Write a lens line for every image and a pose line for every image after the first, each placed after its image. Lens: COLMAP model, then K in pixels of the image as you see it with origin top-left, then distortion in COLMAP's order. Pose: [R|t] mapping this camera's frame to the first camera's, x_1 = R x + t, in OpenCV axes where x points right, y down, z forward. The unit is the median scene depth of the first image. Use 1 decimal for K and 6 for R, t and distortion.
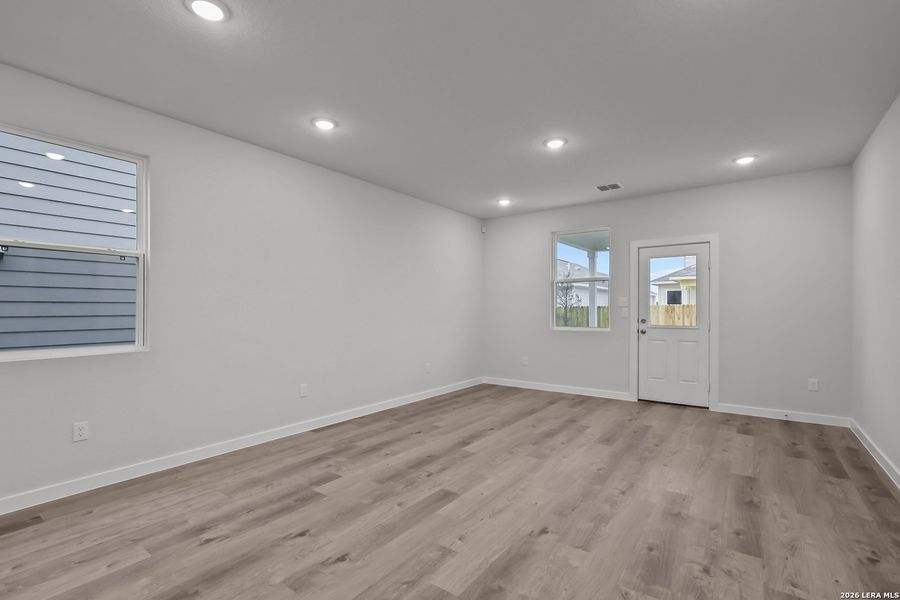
lens RADIAL K [[400.9, 0, 451.3], [0, 400.9, 305.2], [0, 0, 1]] dist [0.004980, -0.000259]
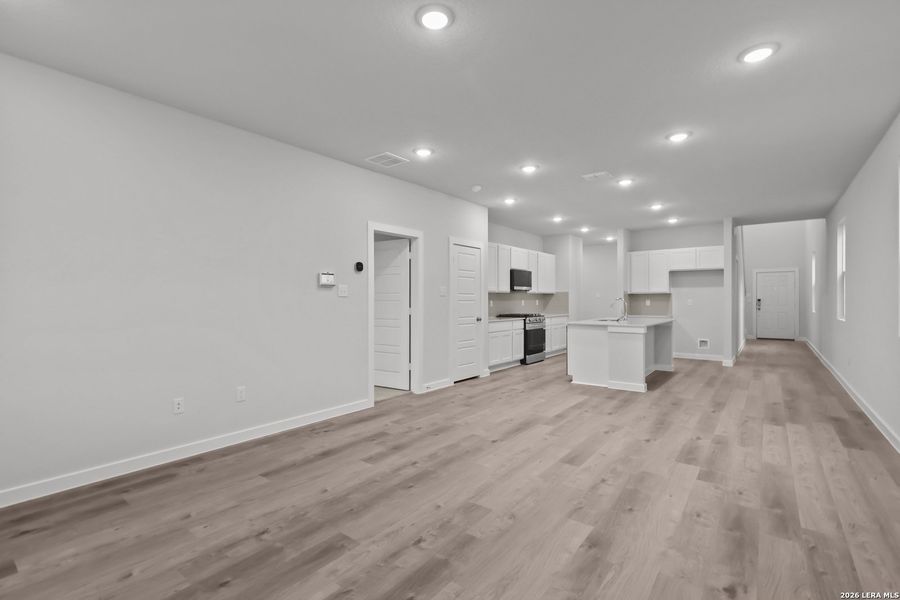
lens RADIAL K [[400.9, 0, 449.9], [0, 400.9, 301.0], [0, 0, 1]] dist [0.004980, -0.000259]
pose [[-0.999682, 0.004182, 0.024869, 0.277277], [0.004018, 0.999970, -0.006645, 0.019495], [-0.024896, -0.006543, -0.999669, 1.971552]]
